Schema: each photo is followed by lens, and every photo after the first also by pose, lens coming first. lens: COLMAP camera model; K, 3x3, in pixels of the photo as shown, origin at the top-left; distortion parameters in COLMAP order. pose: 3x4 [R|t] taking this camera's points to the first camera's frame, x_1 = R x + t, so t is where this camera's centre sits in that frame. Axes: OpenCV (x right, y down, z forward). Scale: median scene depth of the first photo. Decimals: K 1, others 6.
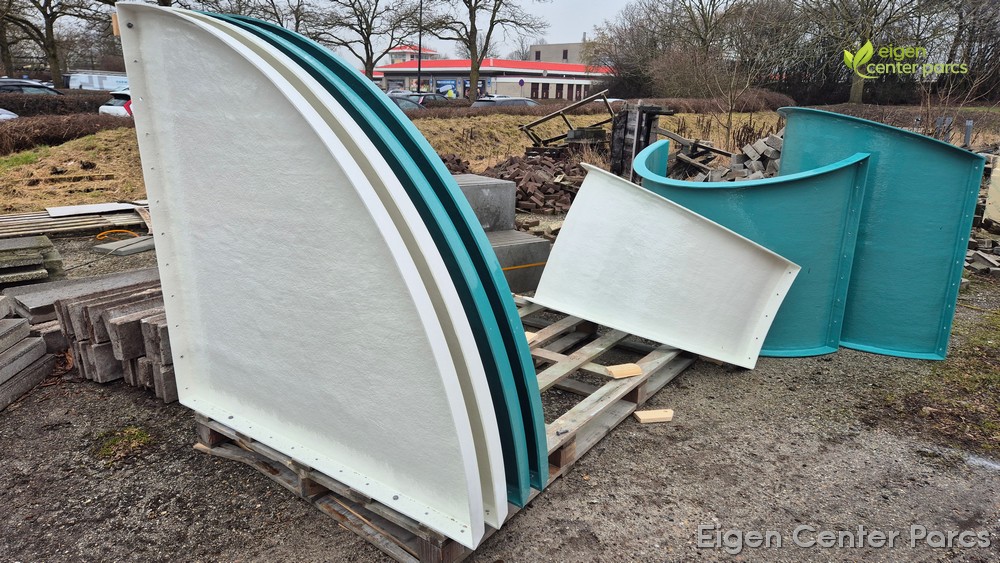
lens RADIAL K [[666.2, 0, 492.2], [0, 666.2, 269.2], [0, 0, 1]] dist [0.080773, -0.064389]
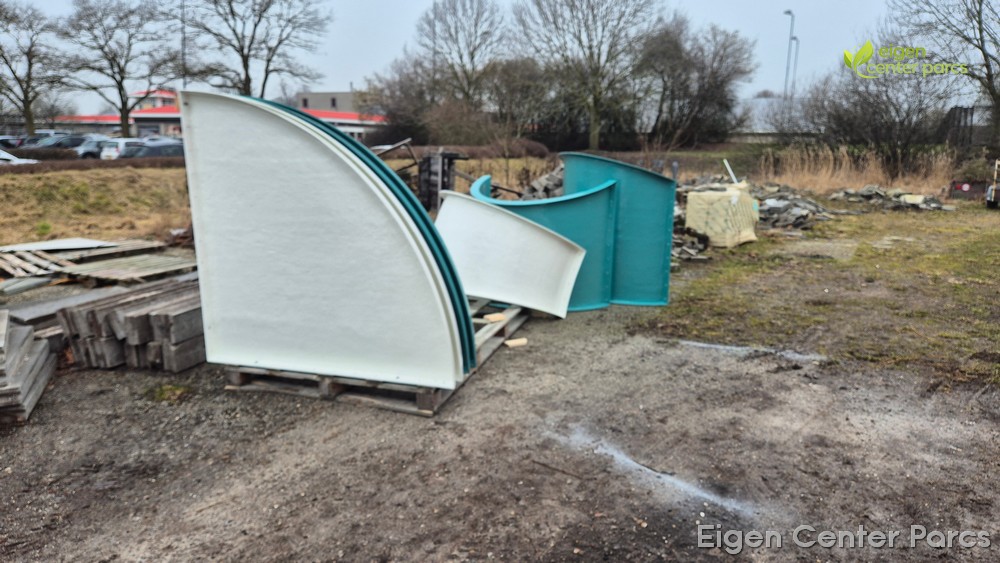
lens RADIAL K [[666.2, 0, 487.2], [0, 666.2, 291.6], [0, 0, 1]] dist [0.080773, -0.064389]
pose [[0.947001, -0.077714, 0.311687, -0.230945], [0.088655, 0.995840, -0.021066, 0.091603], [-0.308753, 0.047582, 0.949951, -0.371387]]
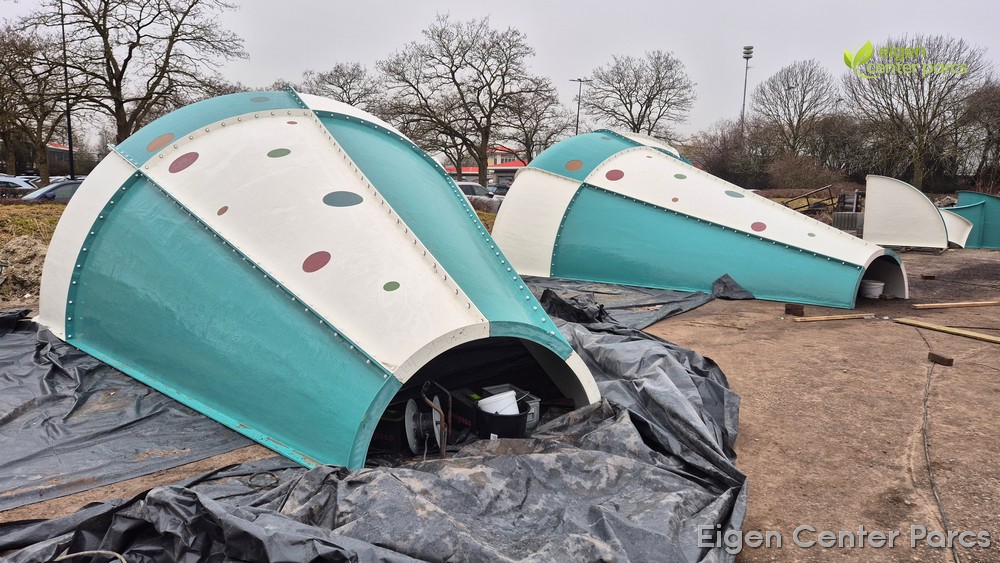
lens RADIAL K [[666.2, 0, 491.6], [0, 666.2, 271.9], [0, 0, 1]] dist [0.080773, -0.064389]
pose [[0.999251, -0.001441, -0.038669, -2.221706], [-0.003499, 0.991848, -0.127376, 0.773212], [0.038537, 0.127416, 0.991100, -3.095493]]
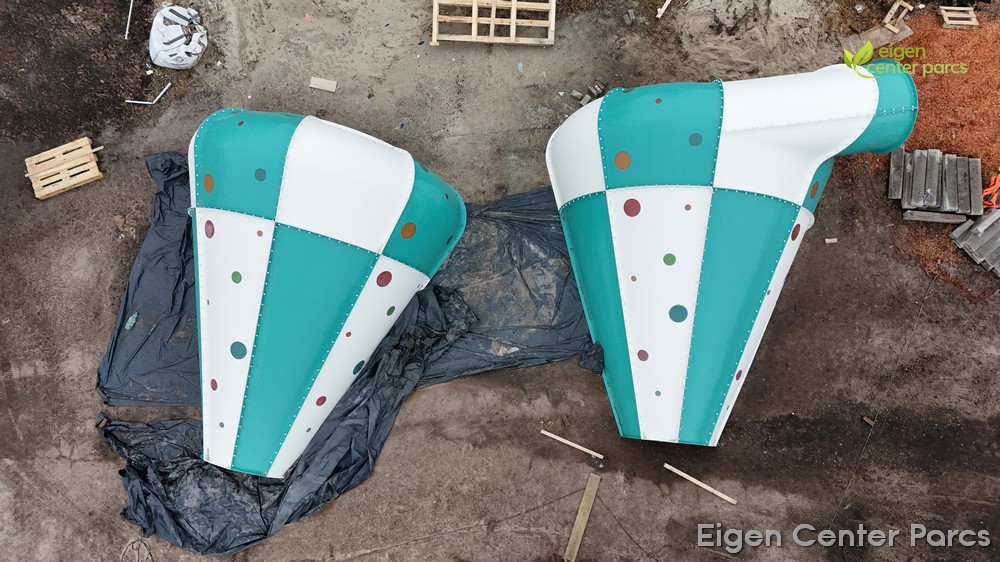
lens RADIAL K [[737.7, 0, 499.1], [0, 737.7, 282.4], [0, 0, 1]] dist [0.068643, -0.063250]
pose [[0.707957, 0.690312, -0.149219, -1.601874], [-0.145159, 0.348995, 0.925814, -2.281917], [0.691177, -0.633776, 0.347279, -2.100884]]
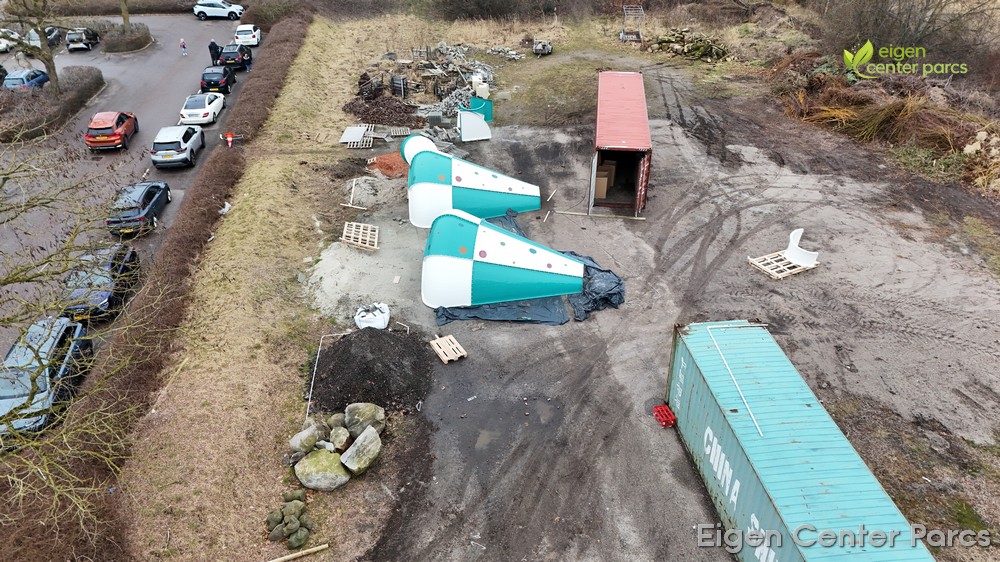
lens RADIAL K [[737.7, 0, 506.4], [0, 737.7, 286.8], [0, 0, 1]] dist [0.068643, -0.063250]
pose [[0.602545, -0.437549, 0.667451, -7.024679], [0.217178, 0.894649, 0.390431, -1.746036], [-0.767967, -0.090297, 0.634092, -5.839110]]
